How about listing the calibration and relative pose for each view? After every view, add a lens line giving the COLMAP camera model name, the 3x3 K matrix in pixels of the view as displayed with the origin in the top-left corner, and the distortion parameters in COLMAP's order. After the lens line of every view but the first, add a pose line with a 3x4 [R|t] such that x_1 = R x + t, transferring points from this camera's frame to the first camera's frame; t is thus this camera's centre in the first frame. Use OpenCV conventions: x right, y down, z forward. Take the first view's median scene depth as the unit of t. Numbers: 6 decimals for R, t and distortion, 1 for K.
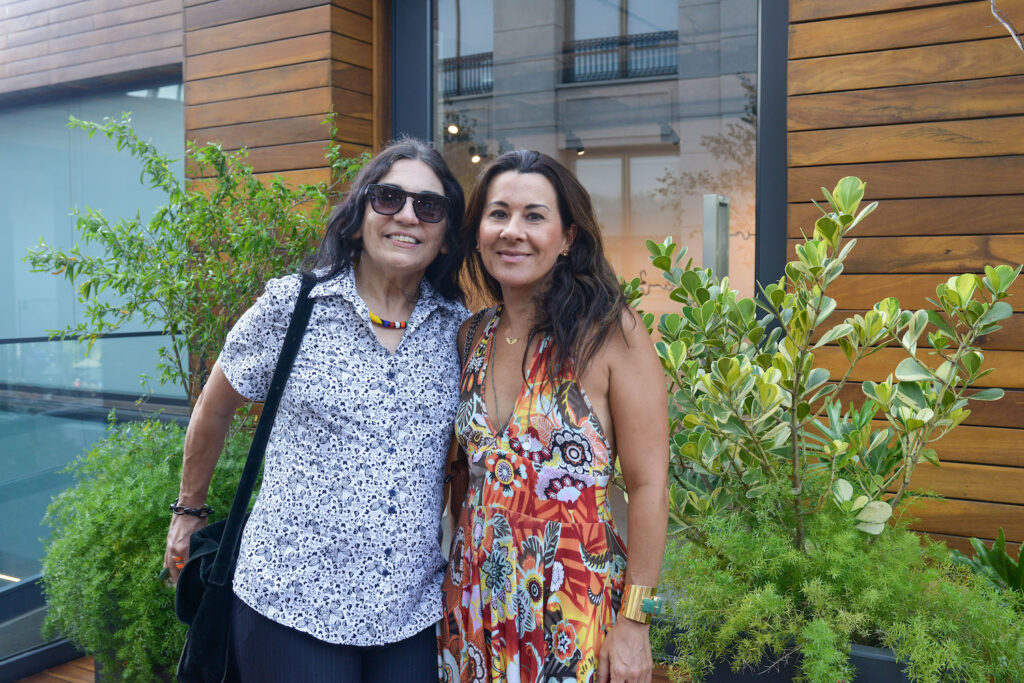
lens RADIAL K [[959.5, 0, 512.9], [0, 959.5, 352.0], [0, 0, 1]] dist [0.010300, 0.012023]
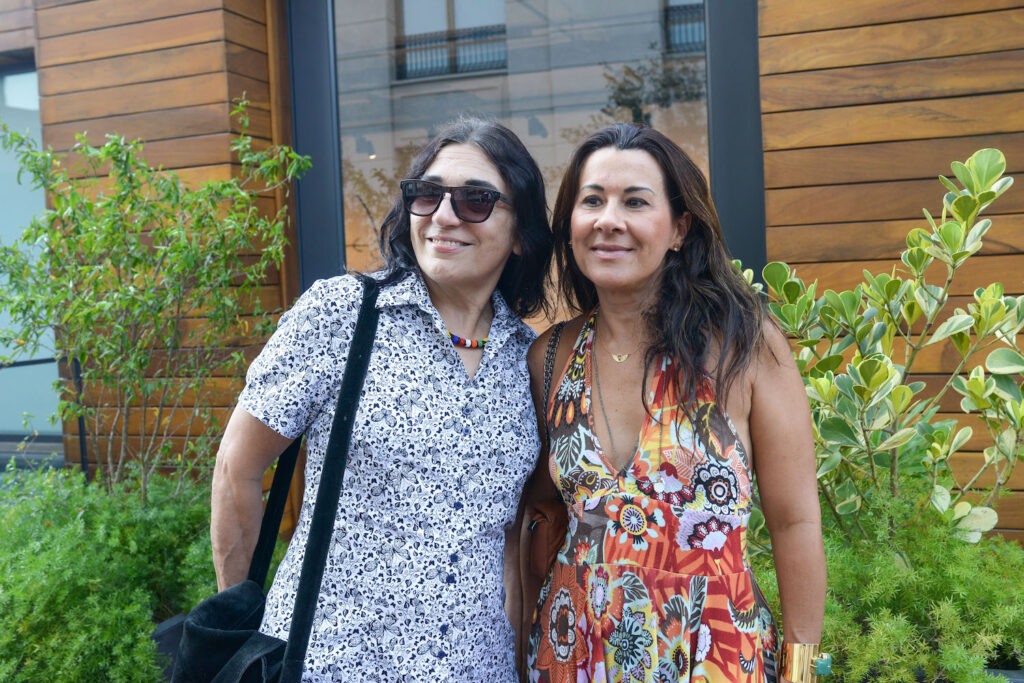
lens RADIAL K [[973.4, 0, 512.0], [0, 973.4, 341.5], [0, 0, 1]] dist [-0.003154, 0.029046]
pose [[0.984865, -0.049366, 0.166142, -0.237225], [0.051170, 0.998668, -0.006589, -0.024767], [-0.165596, 0.014991, 0.986080, 0.203827]]
